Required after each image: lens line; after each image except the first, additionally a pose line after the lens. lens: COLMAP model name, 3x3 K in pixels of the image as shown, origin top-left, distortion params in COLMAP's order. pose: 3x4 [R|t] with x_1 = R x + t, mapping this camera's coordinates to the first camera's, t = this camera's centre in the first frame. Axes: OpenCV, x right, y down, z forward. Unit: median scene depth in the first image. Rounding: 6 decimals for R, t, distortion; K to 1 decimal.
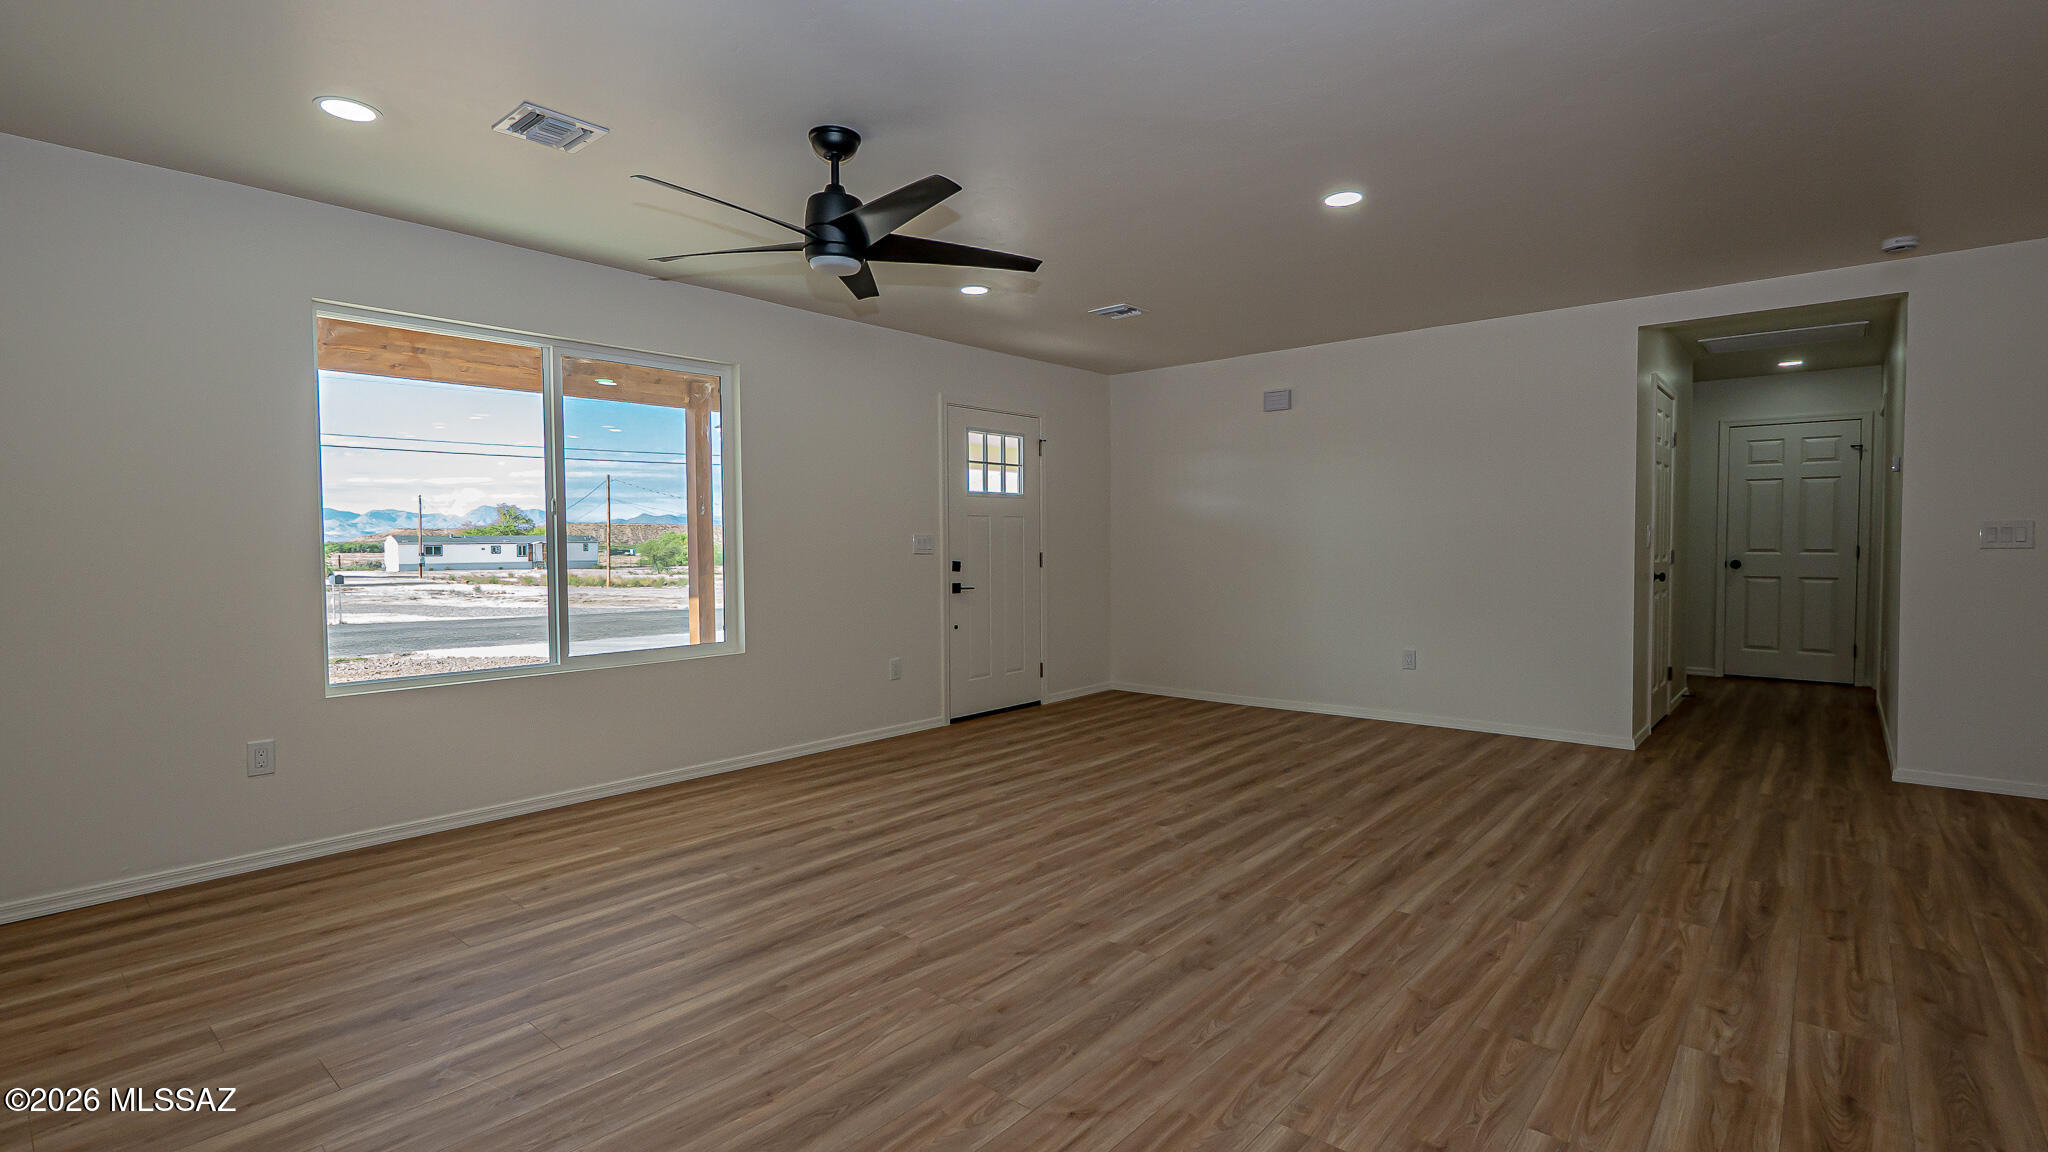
lens RADIAL K [[943.8, 0, 1024.6], [0, 943.8, 580.8], [0, 0, 1]] dist [-0.002892, -0.000275]
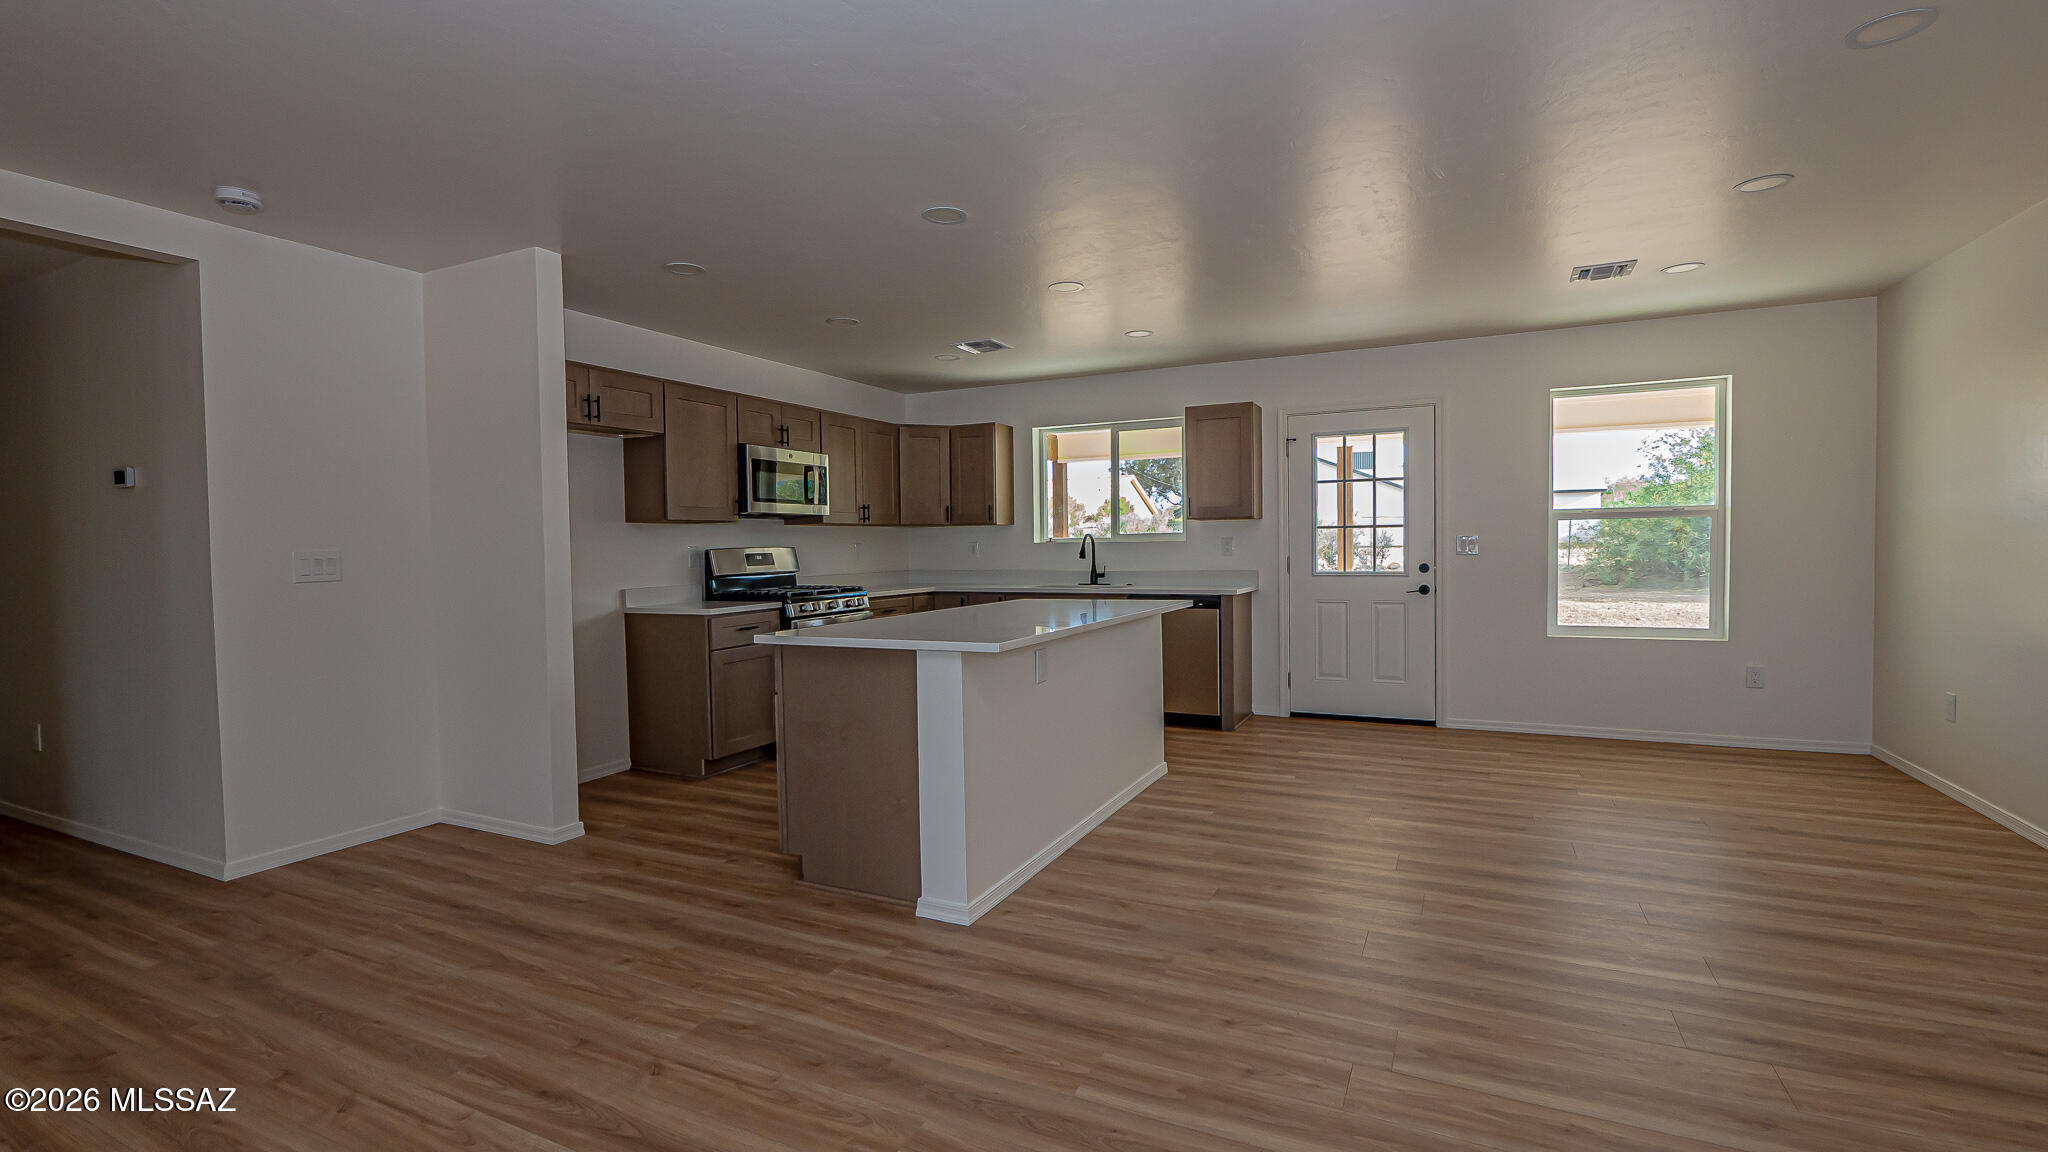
lens RADIAL K [[903.9, 0, 1030.6], [0, 903.9, 572.1], [0, 0, 1]] dist [-0.002183, 0.000089]
pose [[-0.257223, -0.019782, 0.966150, 0.033432], [0.058820, 0.997616, 0.036086, -0.042140], [-0.964560, 0.066111, -0.255446, 0.672763]]
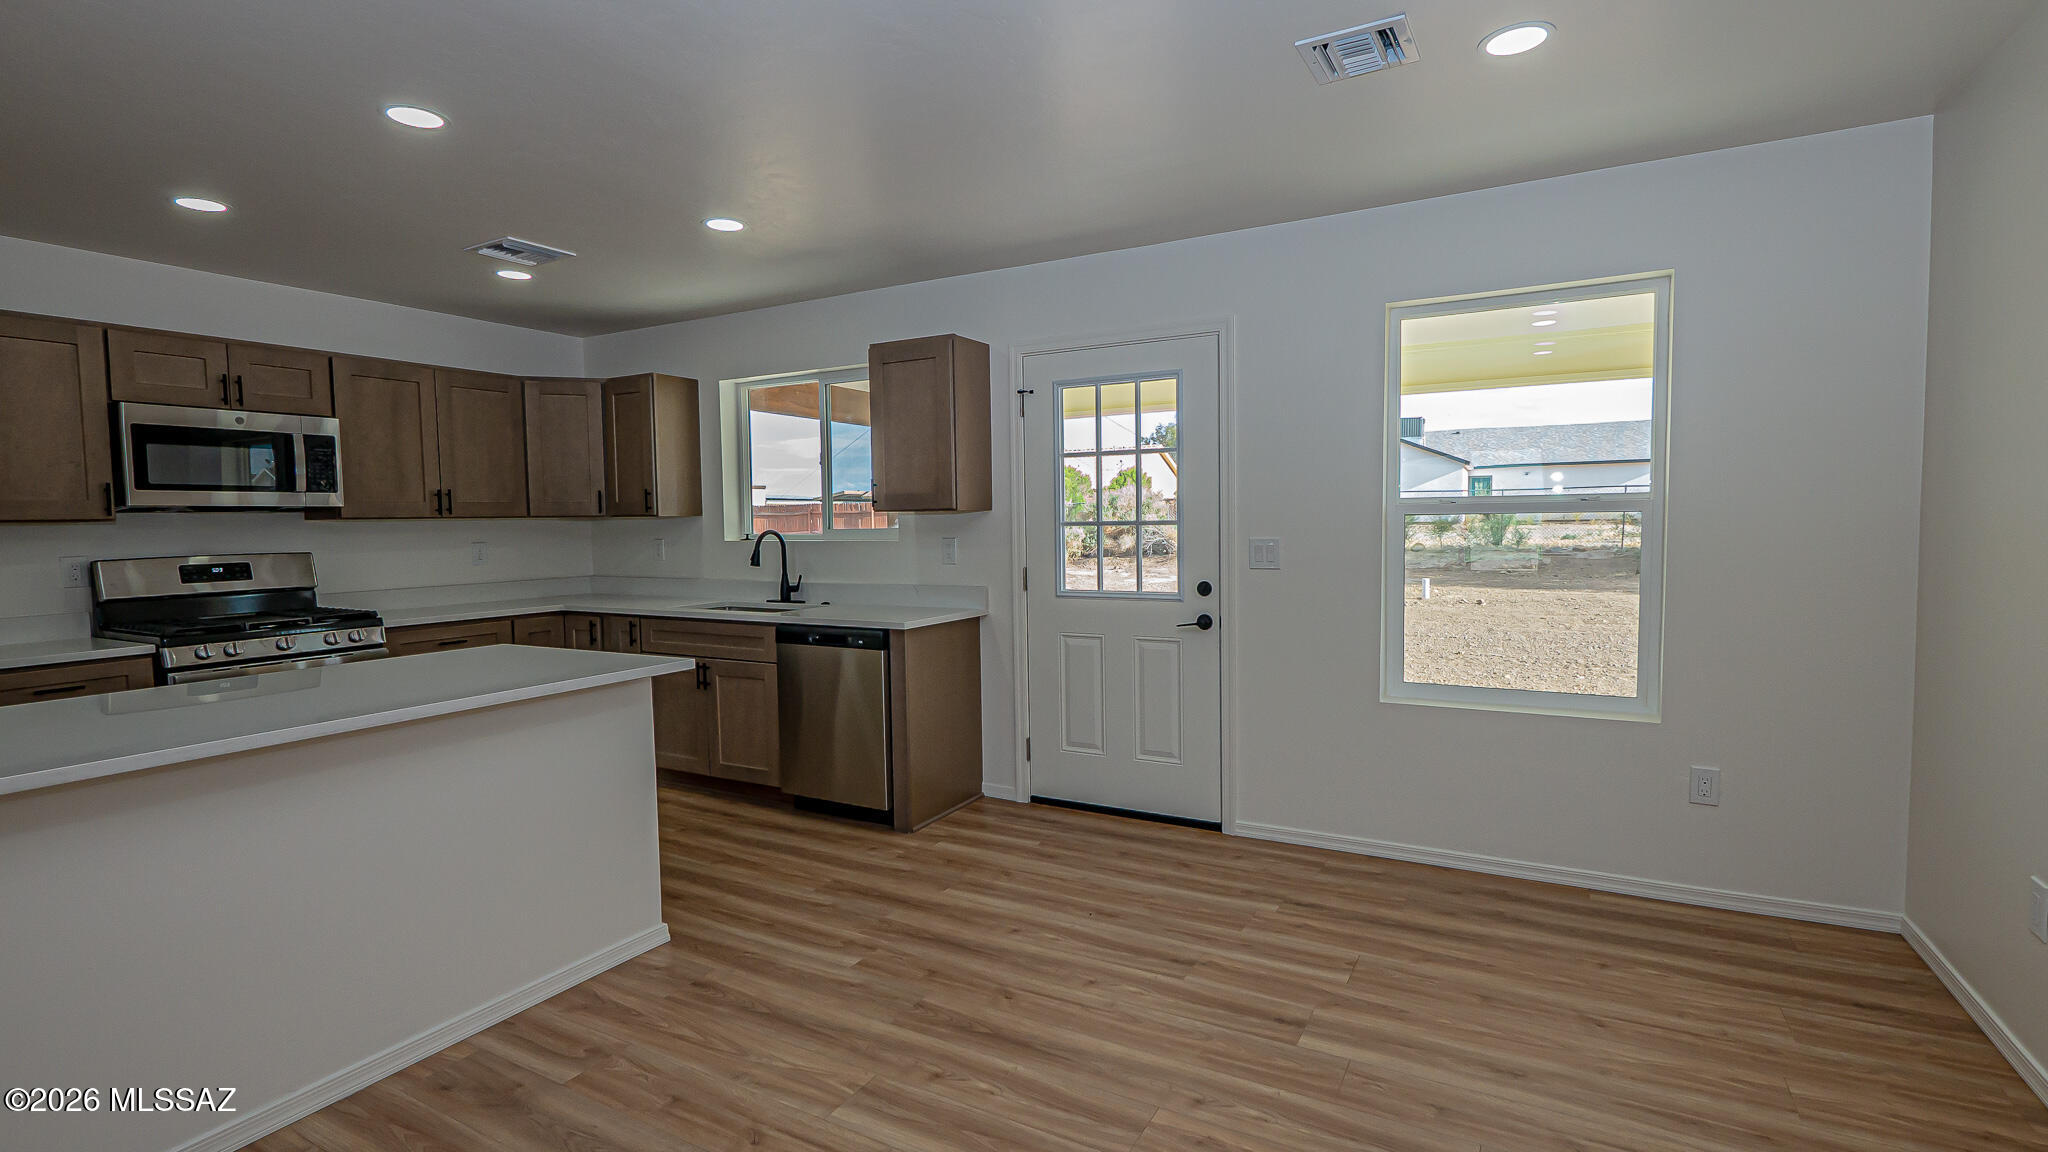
lens RADIAL K [[938.3, 0, 1025.7], [0, 938.3, 572.7], [0, 0, 1]] dist [0.000088, 0.000161]
pose [[-0.199796, -0.048088, 0.978657, 0.407678], [0.059094, 0.996385, 0.061023, -0.046665], [-0.978054, 0.070025, -0.196232, -0.031514]]
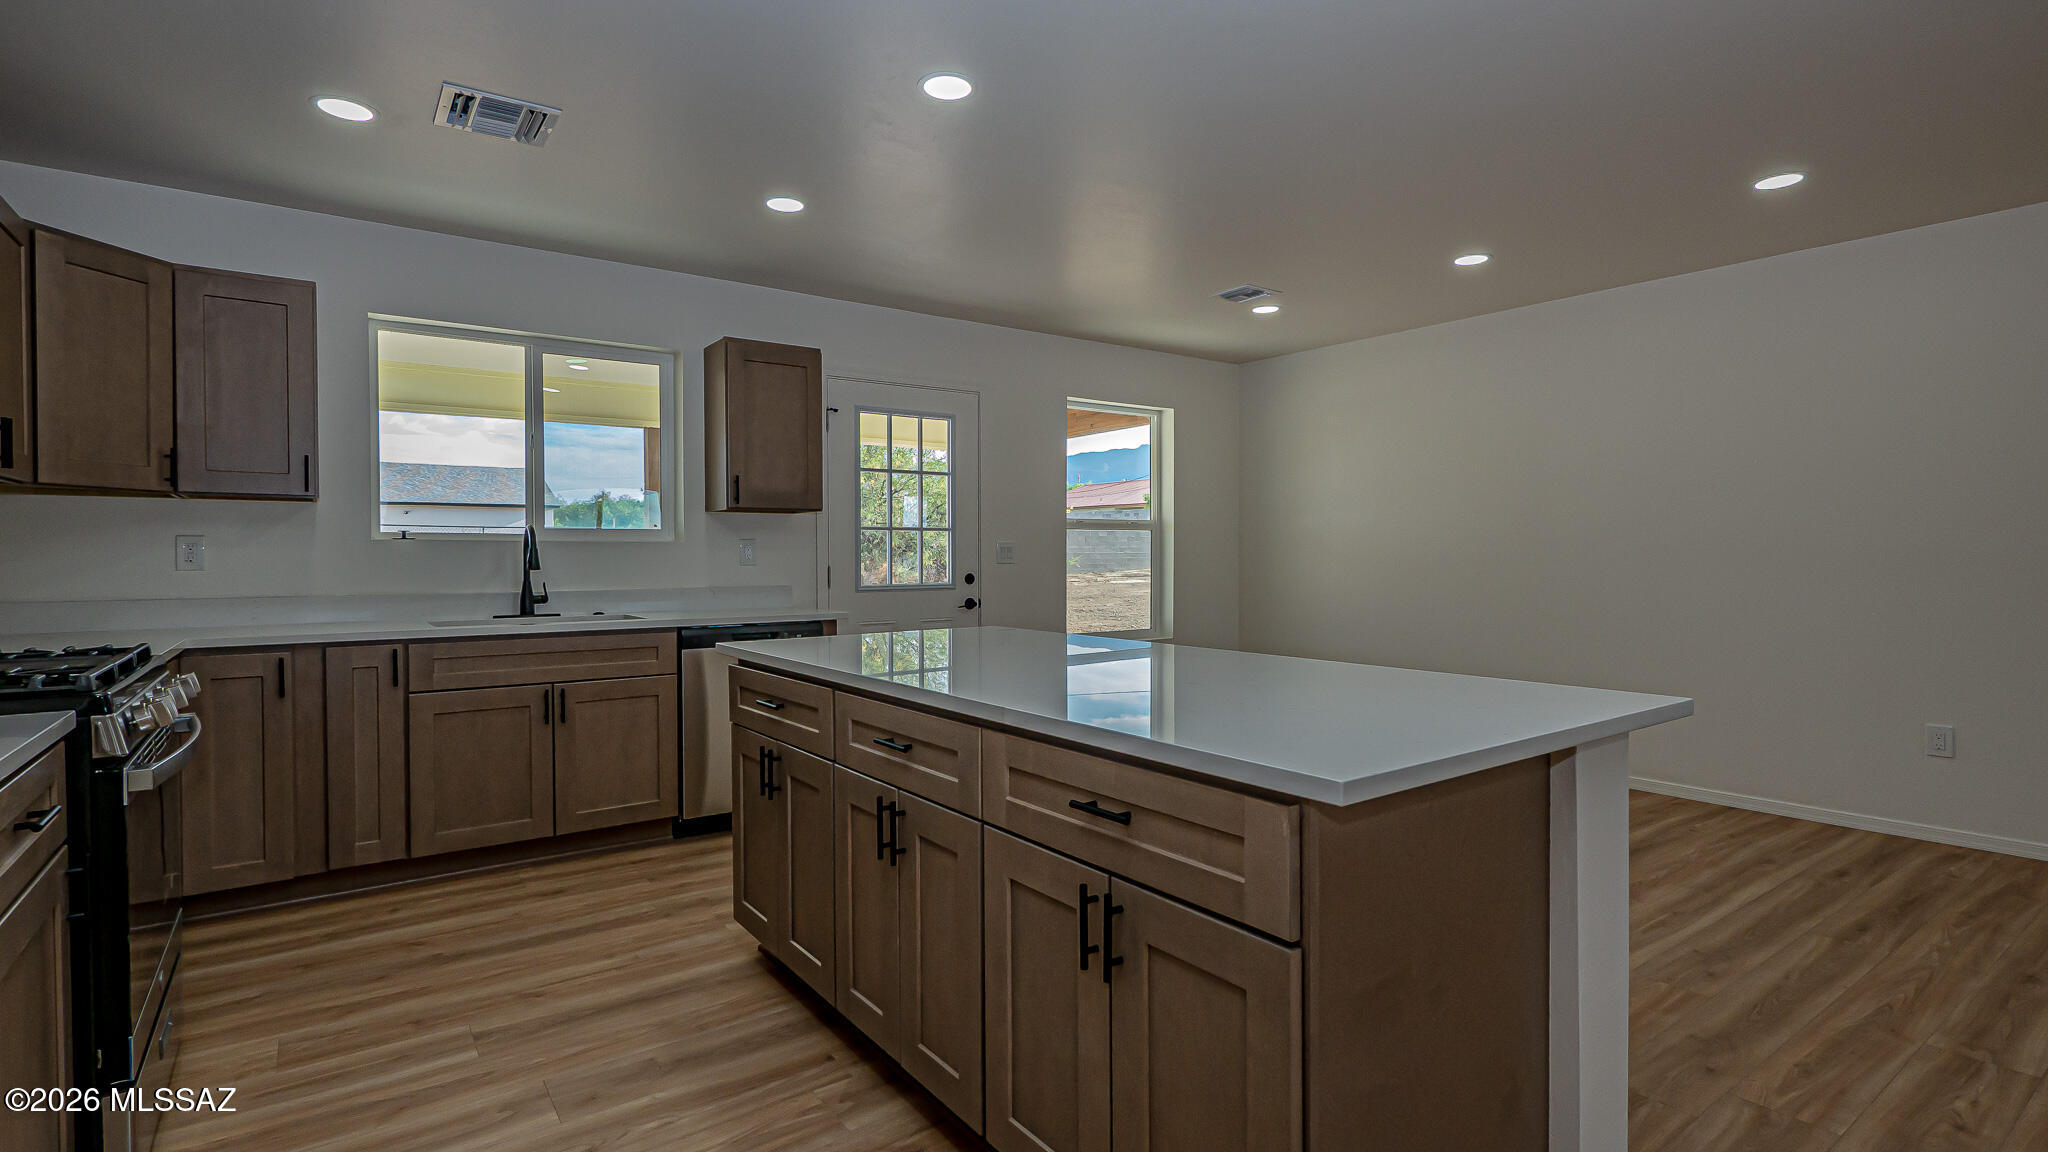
lens RADIAL K [[966.9, 0, 1024.0], [0, 966.9, 570.2], [0, 0, 1]] dist [0.002029, -0.000173]
pose [[-0.972990, 0.004653, 0.230800, 1.019724], [0.018703, 0.998099, 0.058725, -0.050320], [-0.230088, 0.061455, -0.971228, 1.038843]]
